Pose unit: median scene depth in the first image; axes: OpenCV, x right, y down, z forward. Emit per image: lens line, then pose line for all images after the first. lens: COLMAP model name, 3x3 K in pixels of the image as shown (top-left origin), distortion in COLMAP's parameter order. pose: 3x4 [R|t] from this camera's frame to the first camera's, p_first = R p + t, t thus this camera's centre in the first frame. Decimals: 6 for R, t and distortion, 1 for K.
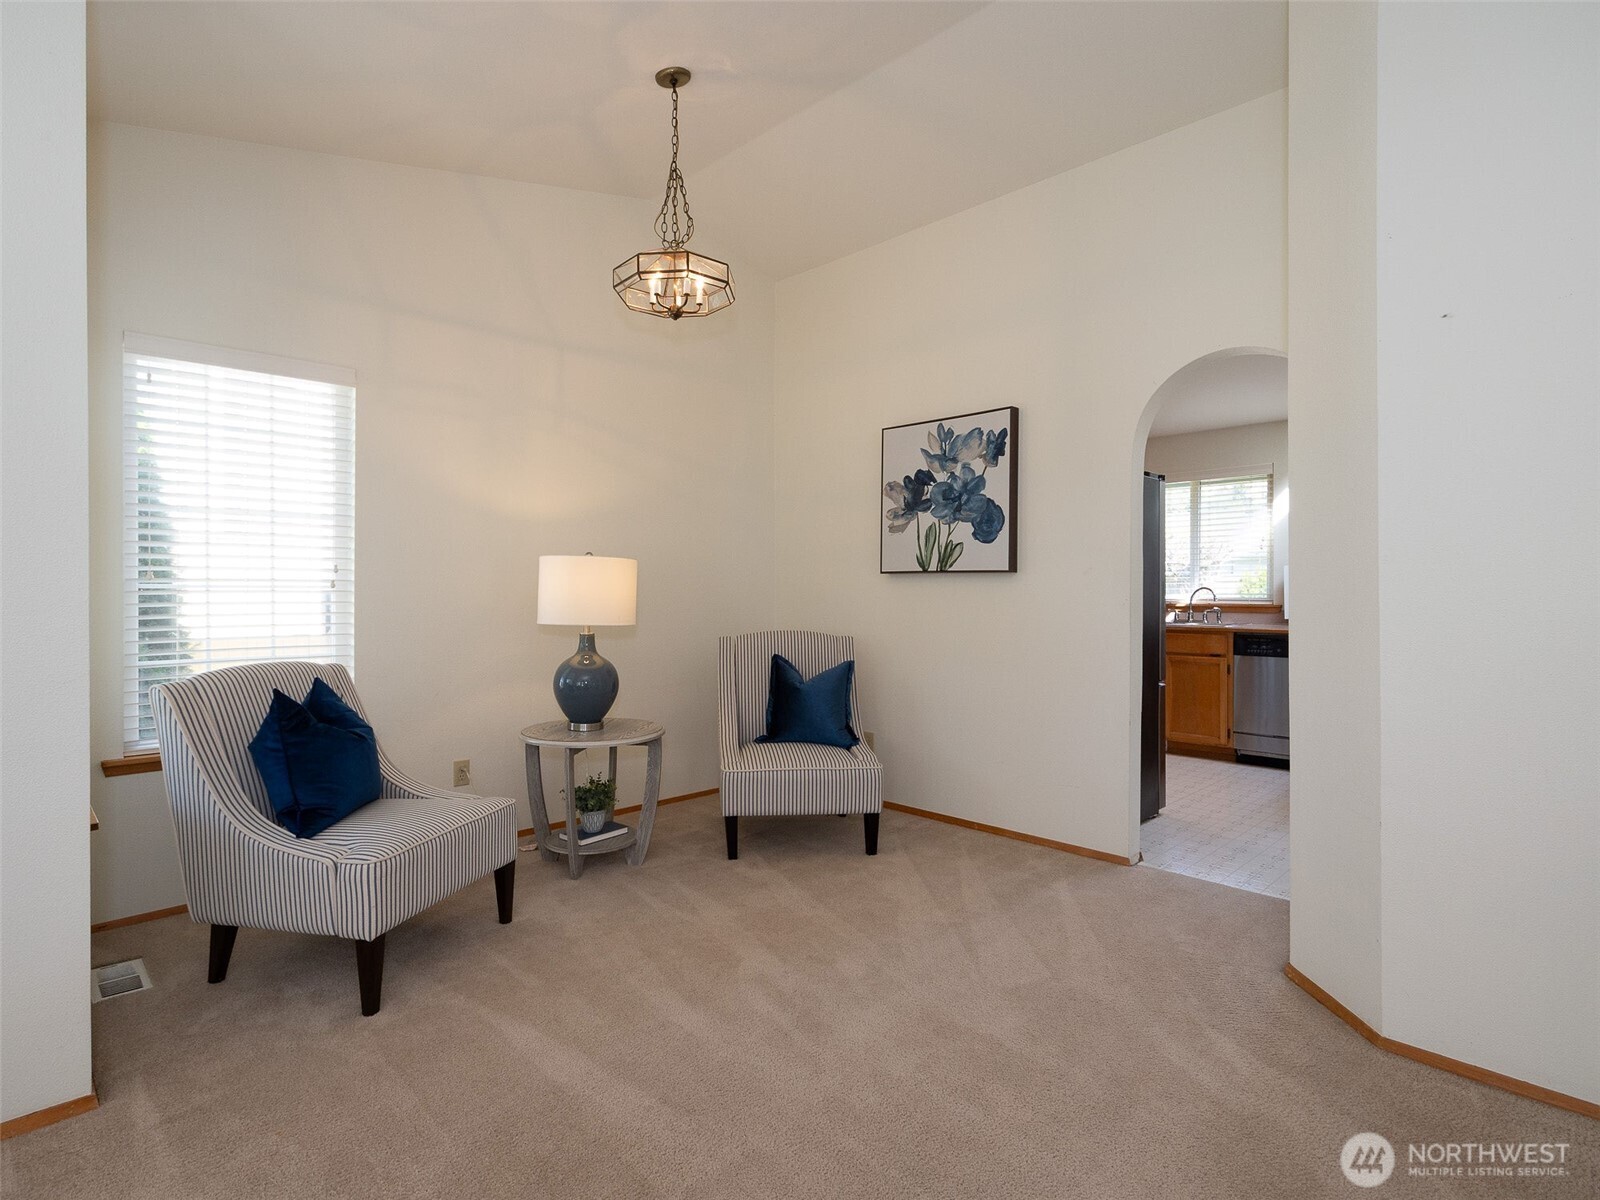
lens RADIAL K [[801.7, 0, 800.0], [0, 801.7, 600.0], [0, 0, 1]] dist [-0.017849, -0.000188]
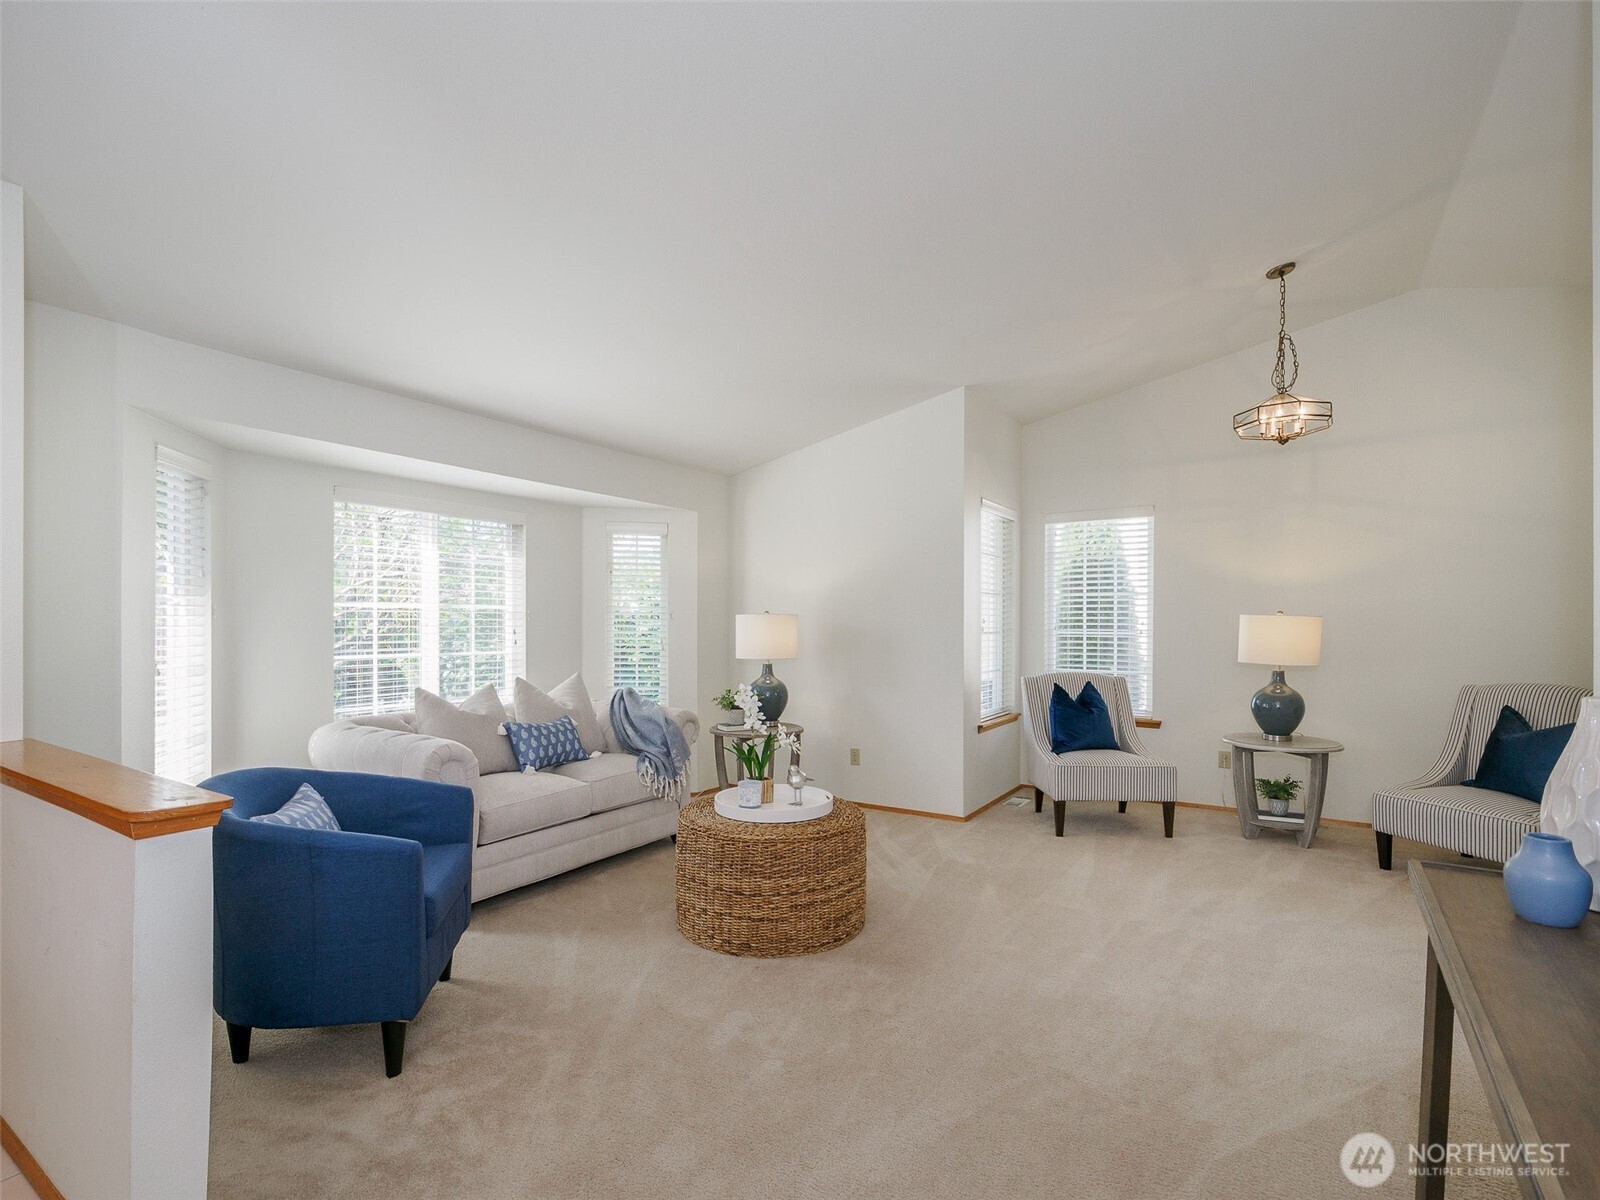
lens RADIAL K [[776.2, 0, 780.9], [0, 776.2, 600.5], [0, 0, 1]] dist [-0.001890, -0.000259]
pose [[0.190764, -0.028993, -0.981208, 0.906348], [-0.006195, 0.999508, -0.030738, -0.032439], [0.981616, 0.011942, 0.190490, -0.097298]]
